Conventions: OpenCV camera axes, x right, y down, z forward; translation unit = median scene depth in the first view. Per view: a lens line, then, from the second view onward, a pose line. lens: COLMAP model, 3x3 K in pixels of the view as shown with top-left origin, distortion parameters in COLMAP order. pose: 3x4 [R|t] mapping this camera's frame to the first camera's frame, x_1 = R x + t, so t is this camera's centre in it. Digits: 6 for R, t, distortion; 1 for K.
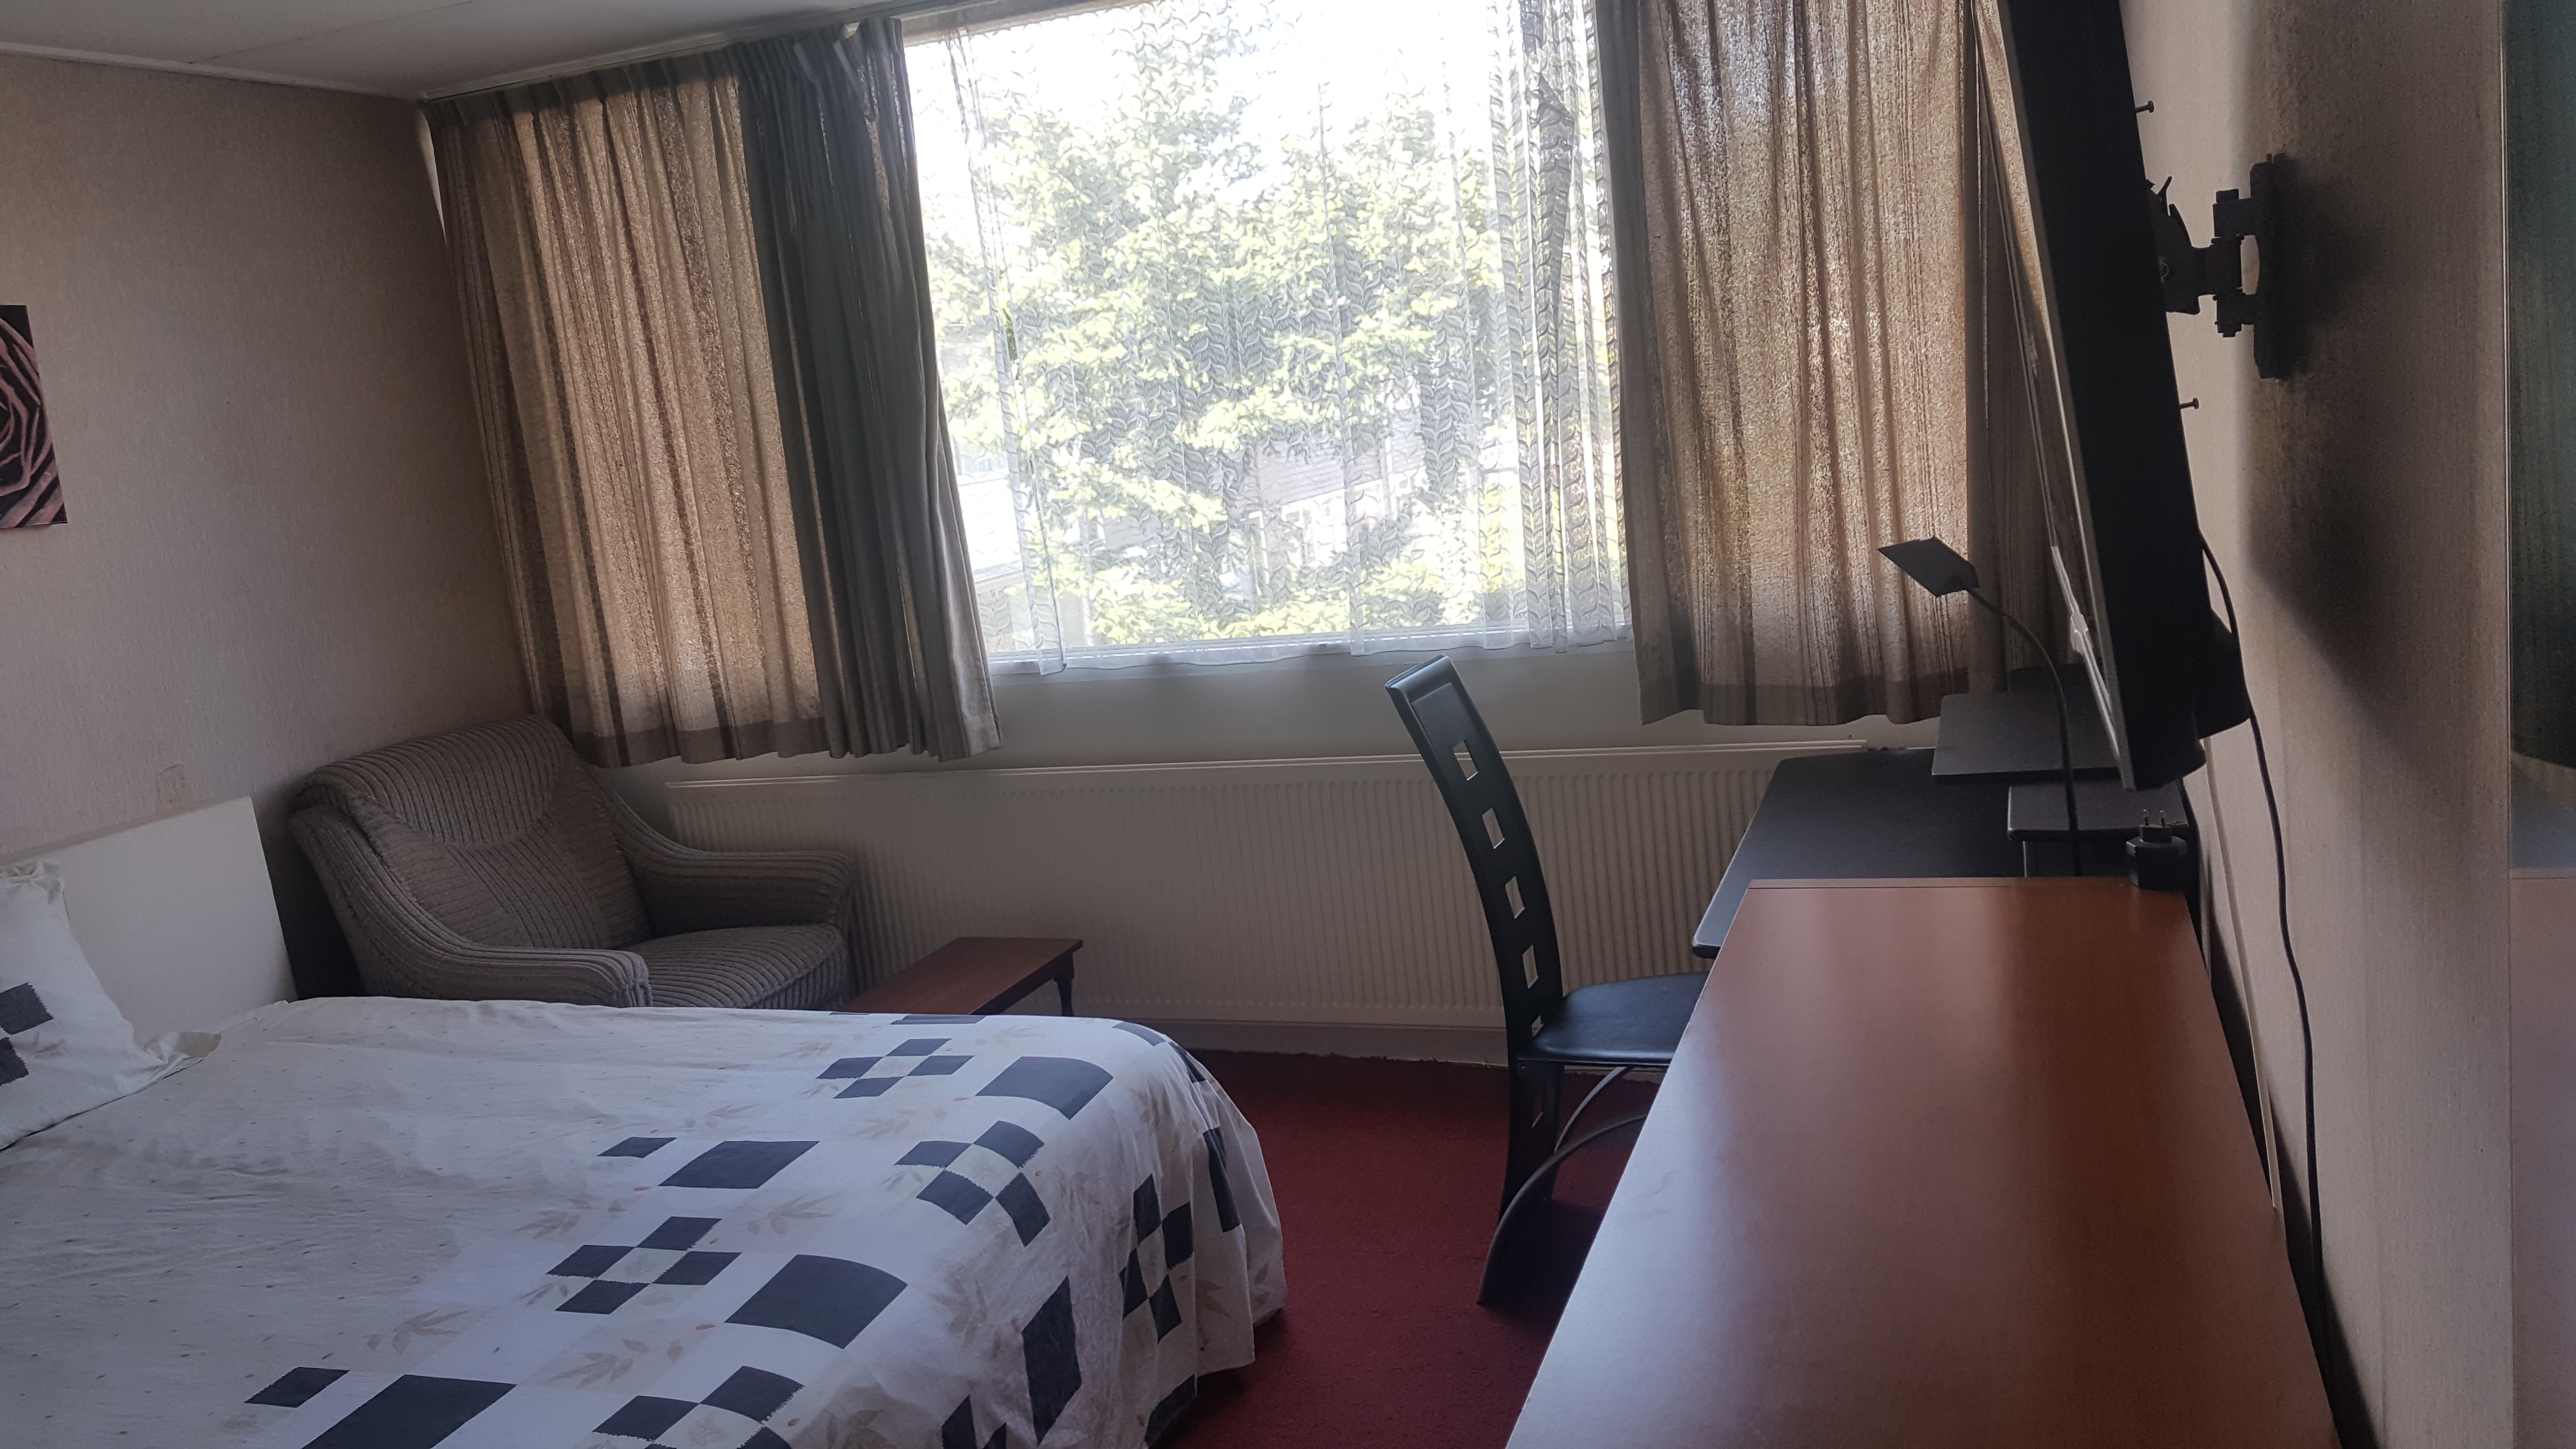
lens RADIAL K [[1865.7, 0, 1260.0], [0, 1865.7, 727.4], [0, 0, 1]] dist [0.102576, -0.141018]
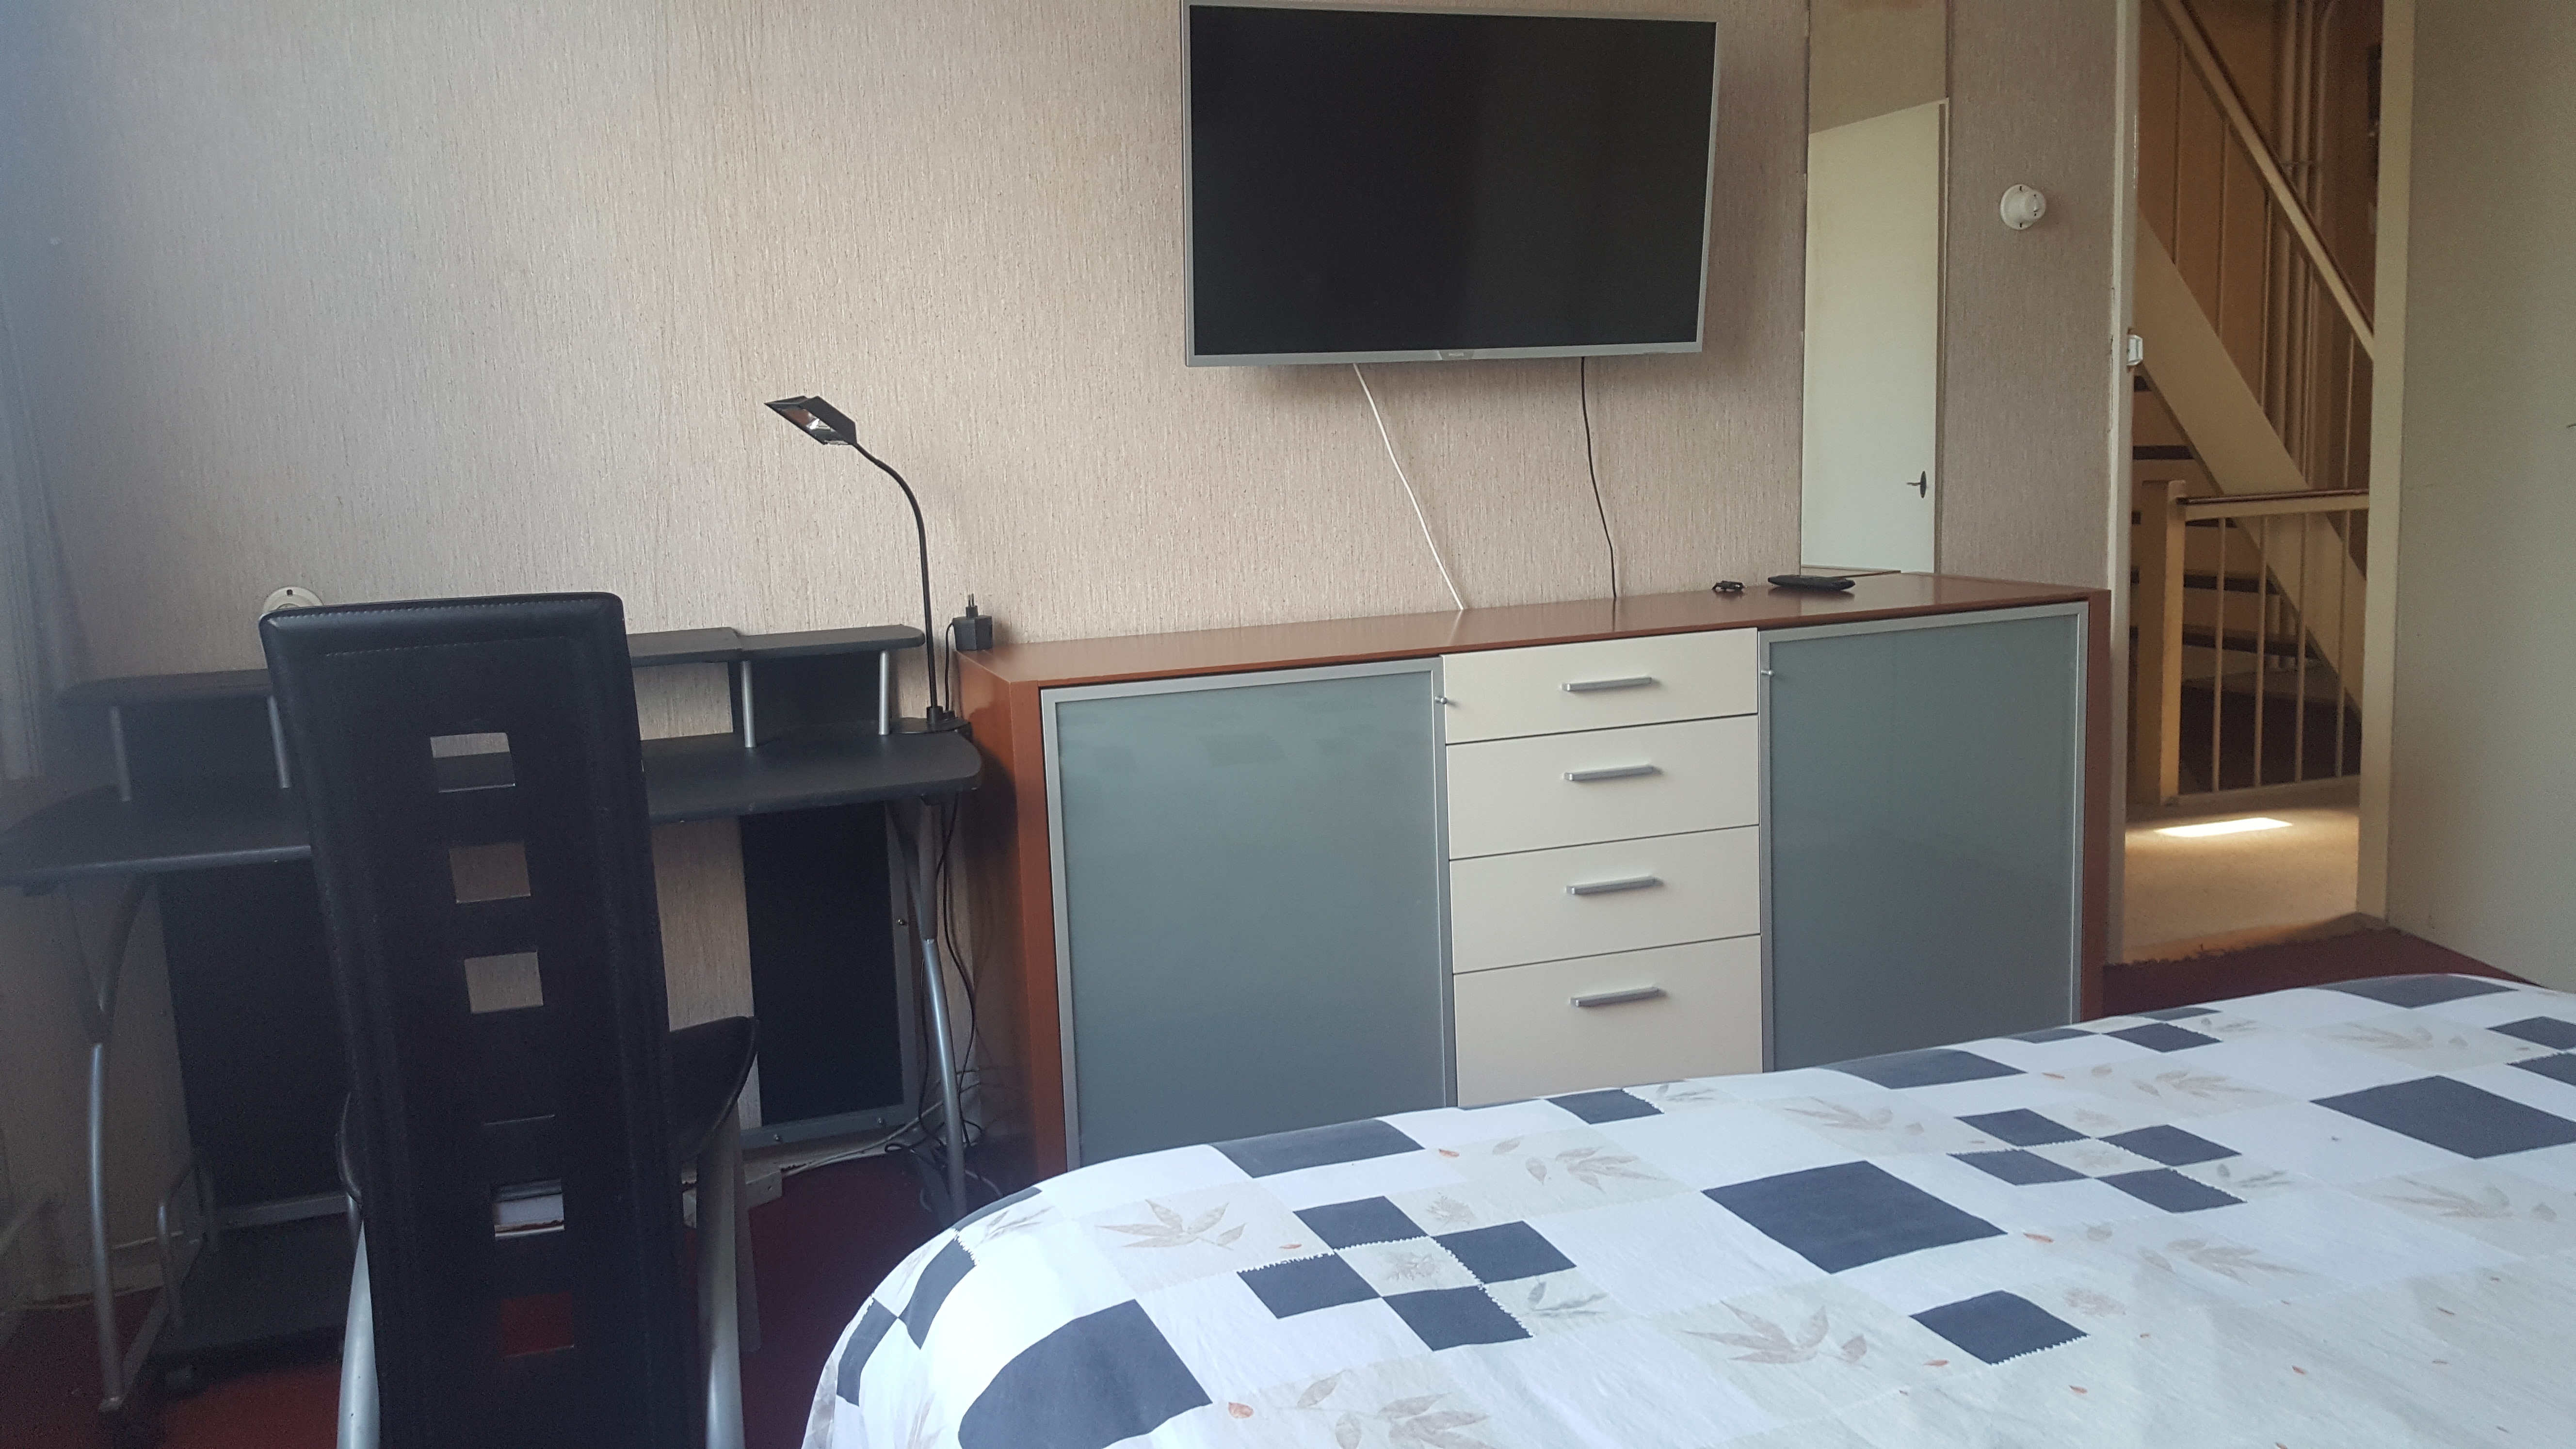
lens RADIAL K [[1865.7, 0, 1260.0], [0, 1865.7, 727.4], [0, 0, 1]] dist [0.102576, -0.141018]
pose [[-0.617640, 0.026330, 0.786020, -0.360814], [0.247419, 0.955198, 0.162420, -0.019098], [-0.746528, 0.294793, -0.596484, 0.844562]]
